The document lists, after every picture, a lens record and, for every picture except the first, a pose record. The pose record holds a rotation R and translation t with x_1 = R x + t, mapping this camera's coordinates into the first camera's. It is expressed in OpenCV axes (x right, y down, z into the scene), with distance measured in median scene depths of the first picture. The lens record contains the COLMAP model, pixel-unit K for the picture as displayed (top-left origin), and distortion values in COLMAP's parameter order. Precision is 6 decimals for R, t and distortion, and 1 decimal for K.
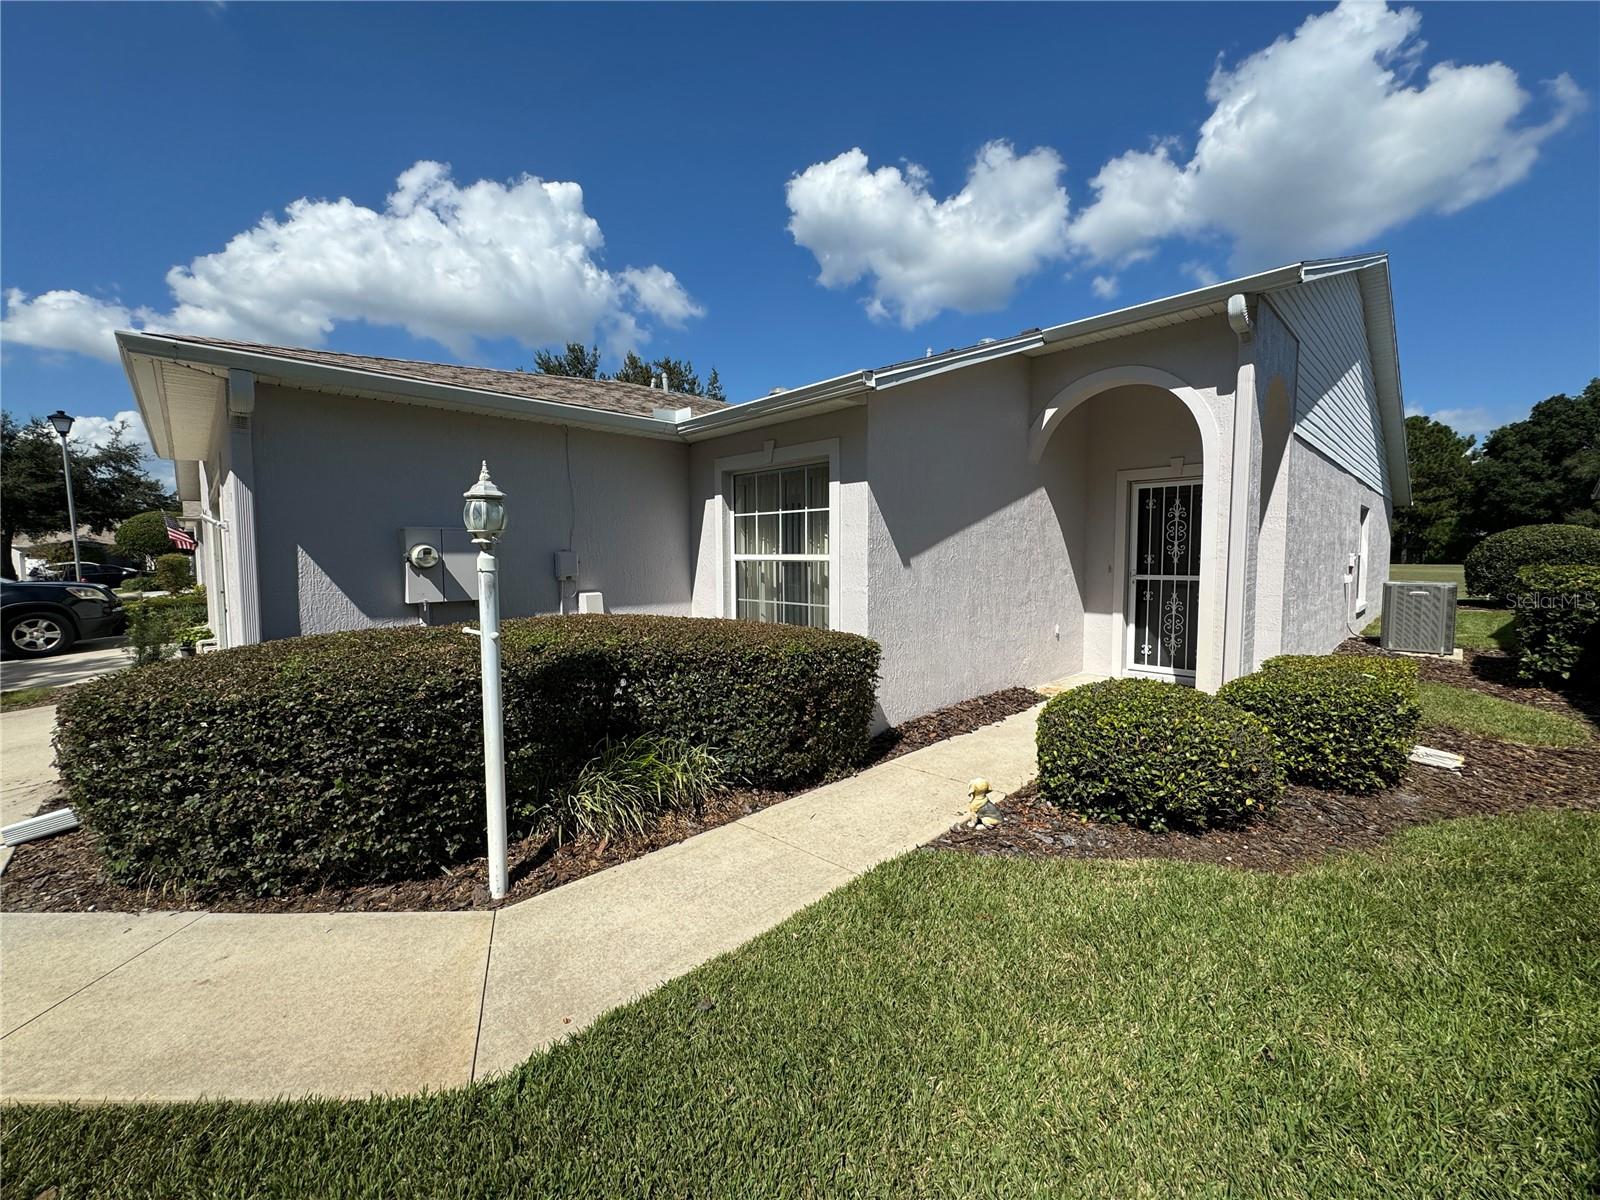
lens RADIAL K [[638.7, 0, 831.5], [0, 638.7, 597.0], [0, 0, 1]] dist [-0.003883, -0.000530]
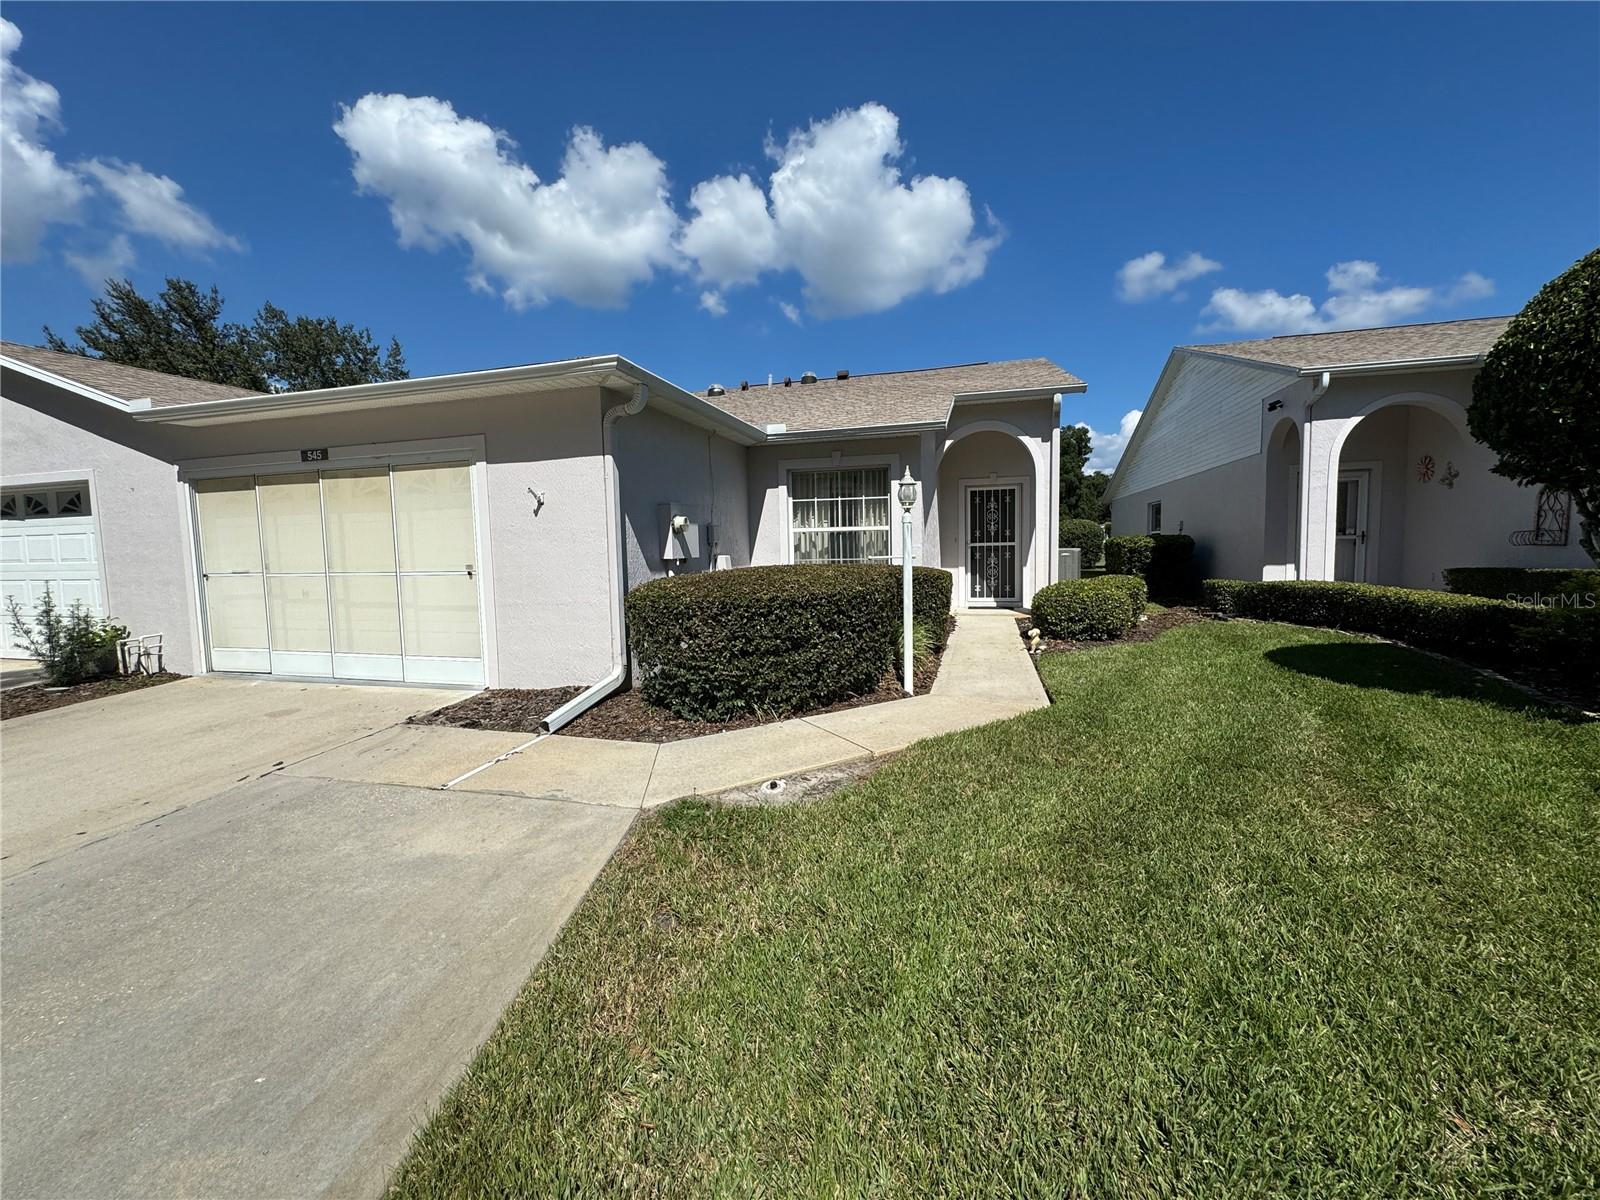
lens RADIAL K [[638.7, 0, 800.9], [0, 638.7, 601.3], [0, 0, 1]] dist [-0.003883, -0.000530]
pose [[0.858109, -0.056478, 0.510352, -0.744813], [0.051706, 0.998385, 0.023547, 0.053359], [-0.510857, 0.006182, 0.859643, -0.187533]]
